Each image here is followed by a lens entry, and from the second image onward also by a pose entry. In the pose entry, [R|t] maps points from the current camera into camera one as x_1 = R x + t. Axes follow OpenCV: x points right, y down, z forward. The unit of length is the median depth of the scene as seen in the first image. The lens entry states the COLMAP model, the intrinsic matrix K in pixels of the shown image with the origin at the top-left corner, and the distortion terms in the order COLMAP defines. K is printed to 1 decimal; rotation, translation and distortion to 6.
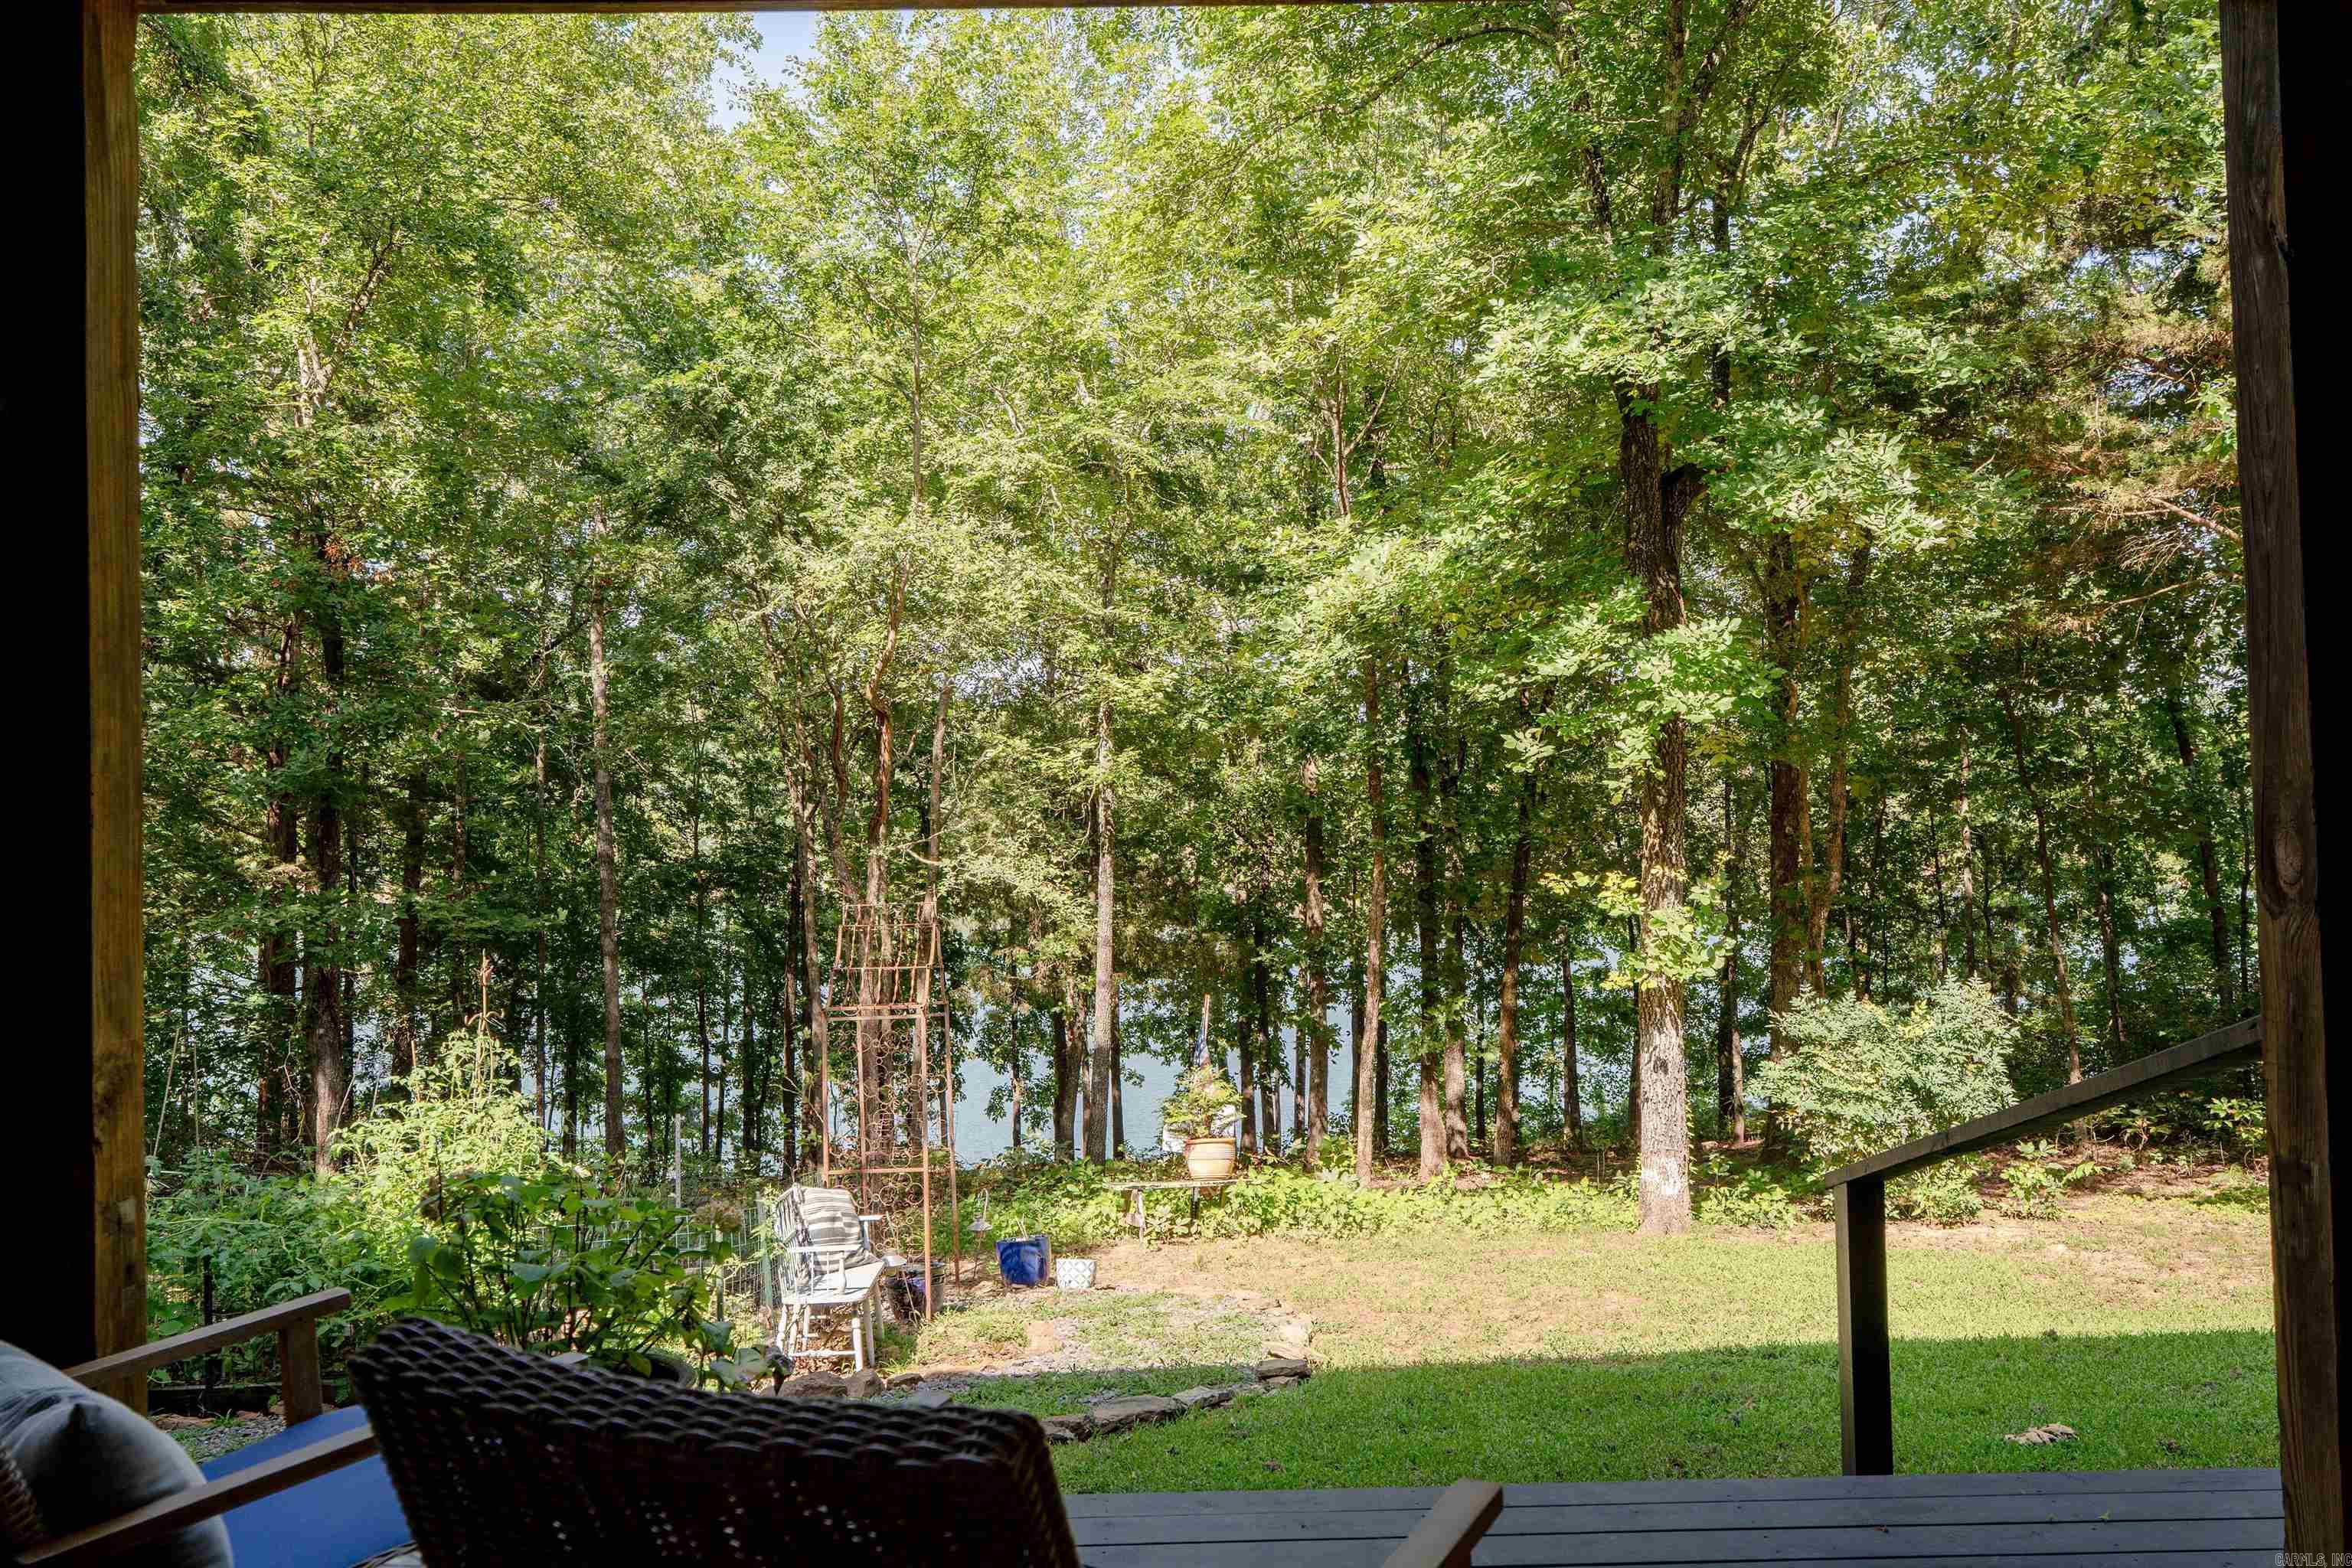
lens RADIAL K [[1751.0, 0, 1180.2], [0, 1751.0, 787.3], [0, 0, 1]] dist [-0.027251, 0.000481]
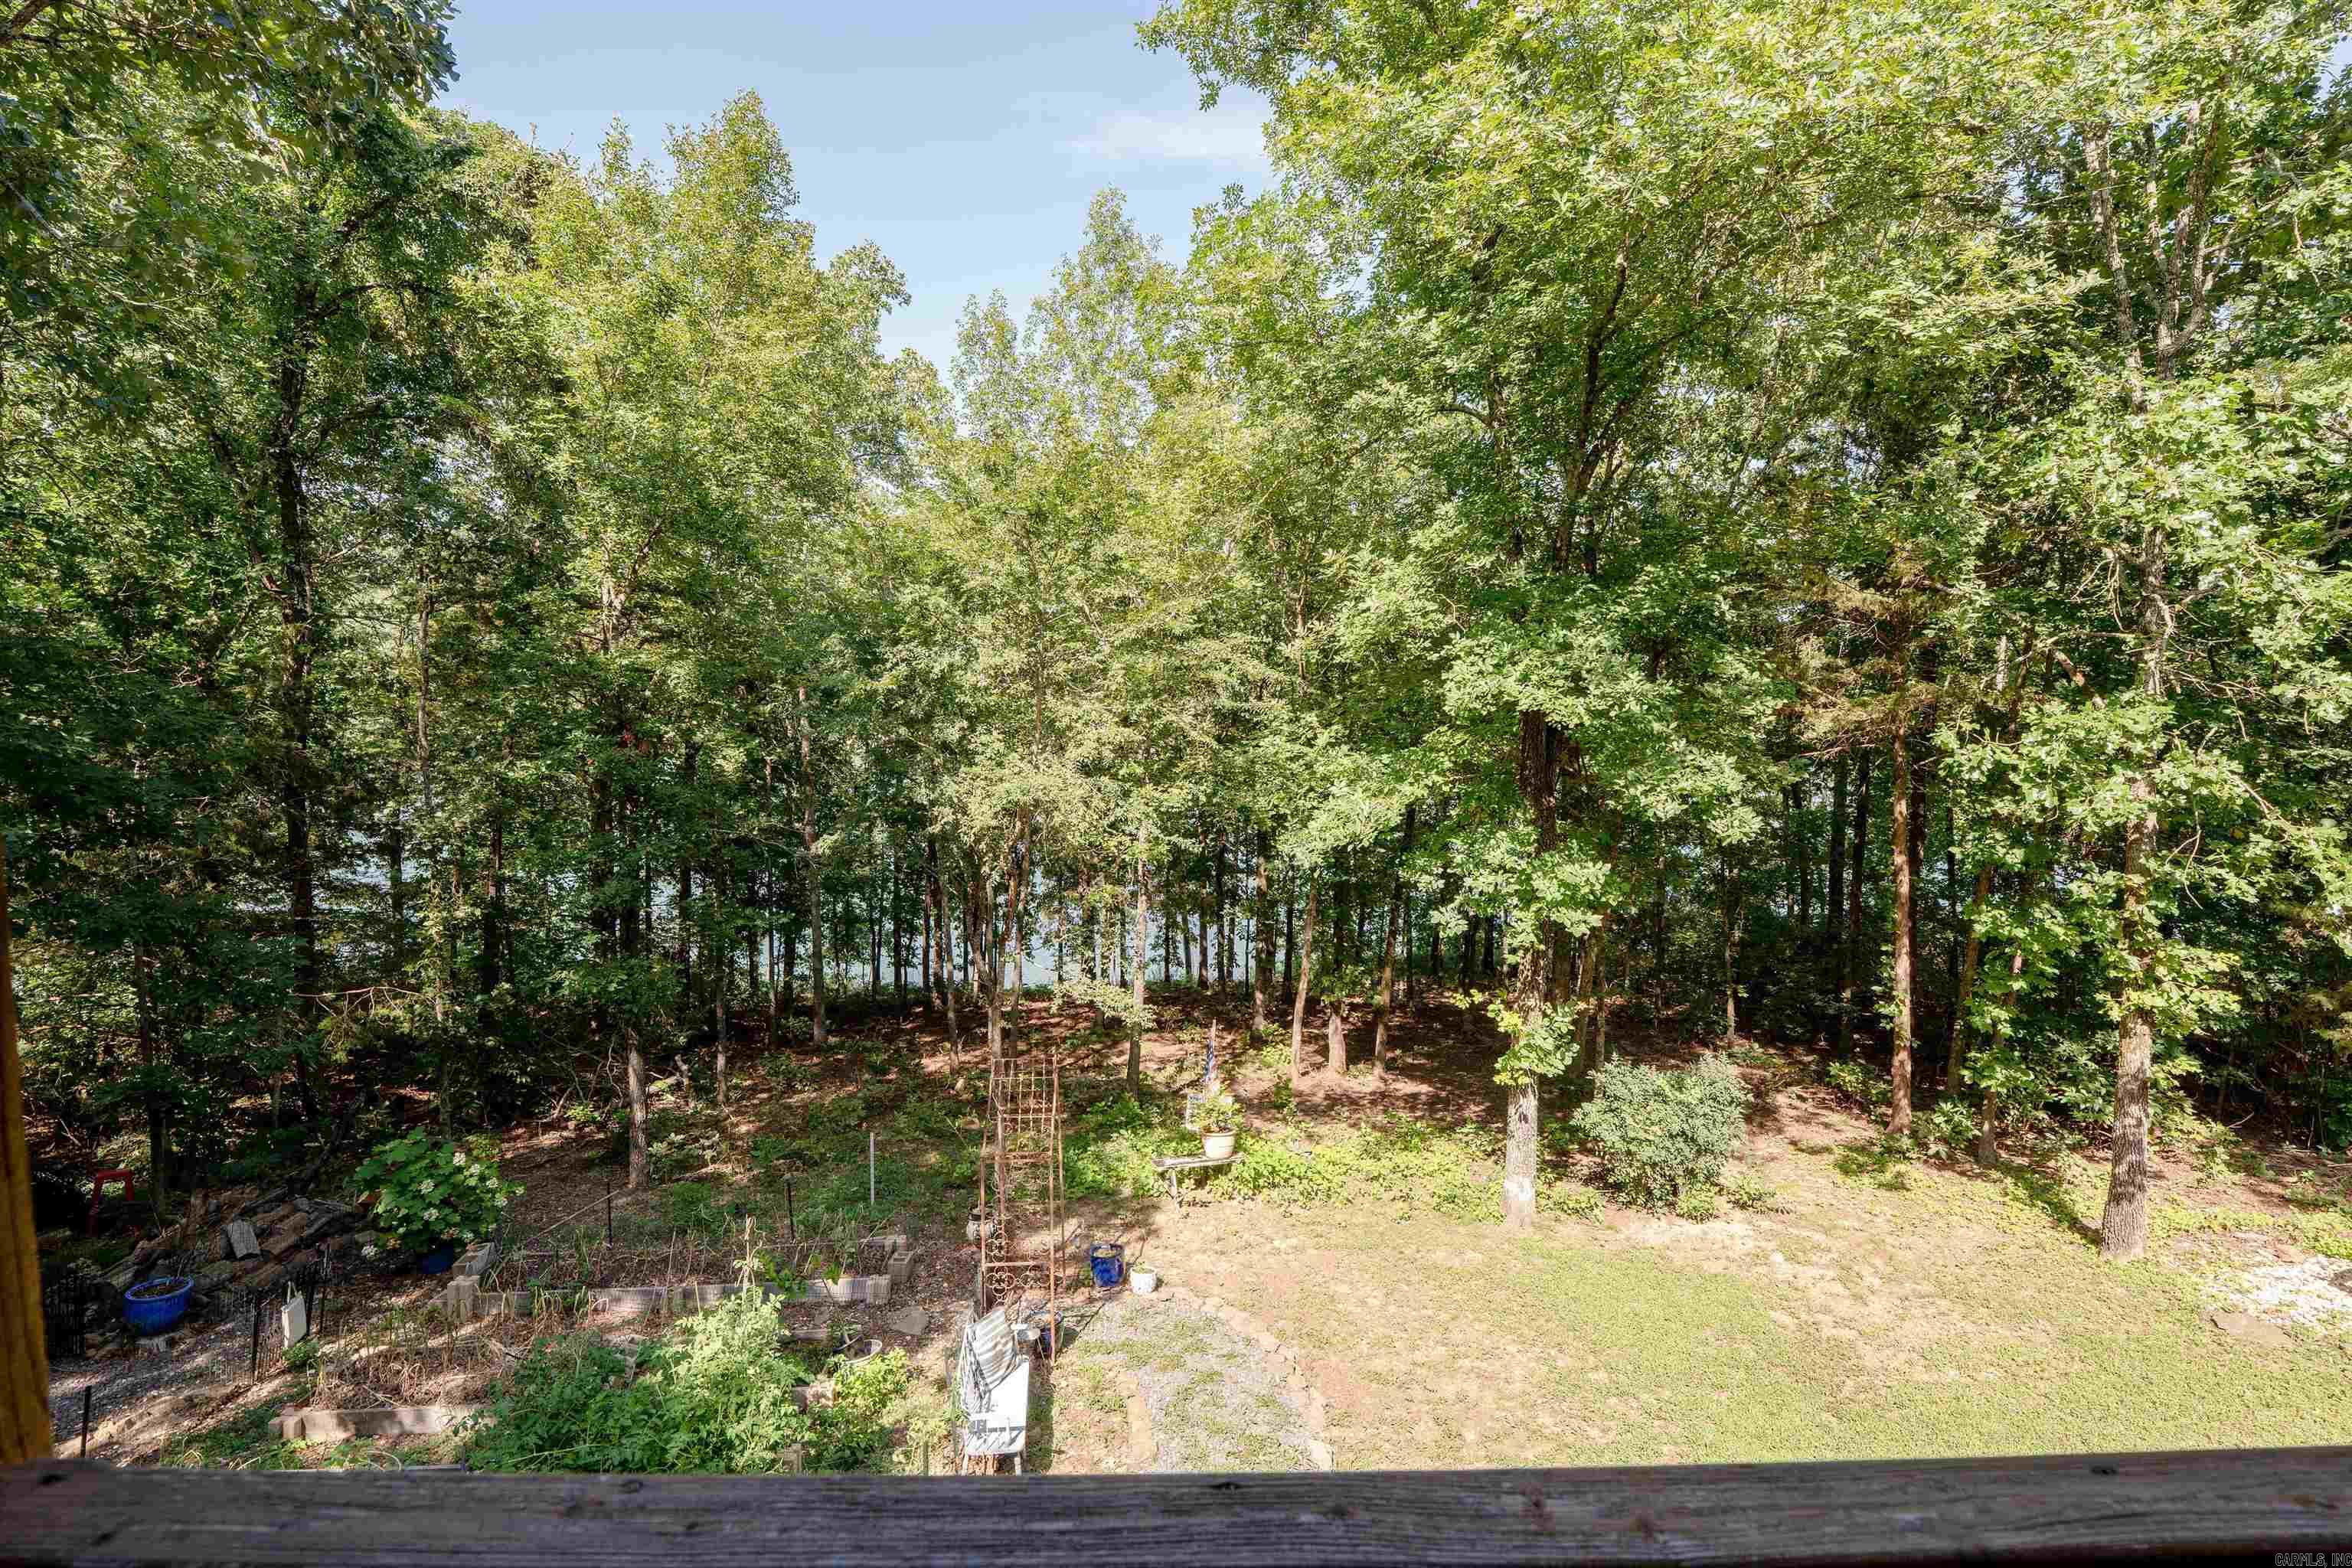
lens RADIAL K [[1033.9, 0, 1170.4], [0, 1033.9, 784.8], [0, 0, 1]] dist [-0.014436, 0.000042]
pose [[0.999427, 0.021672, 0.025995, -0.063021], [-0.024142, 0.994815, 0.098797, -0.215978], [-0.023719, -0.099368, 0.994768, 0.144790]]
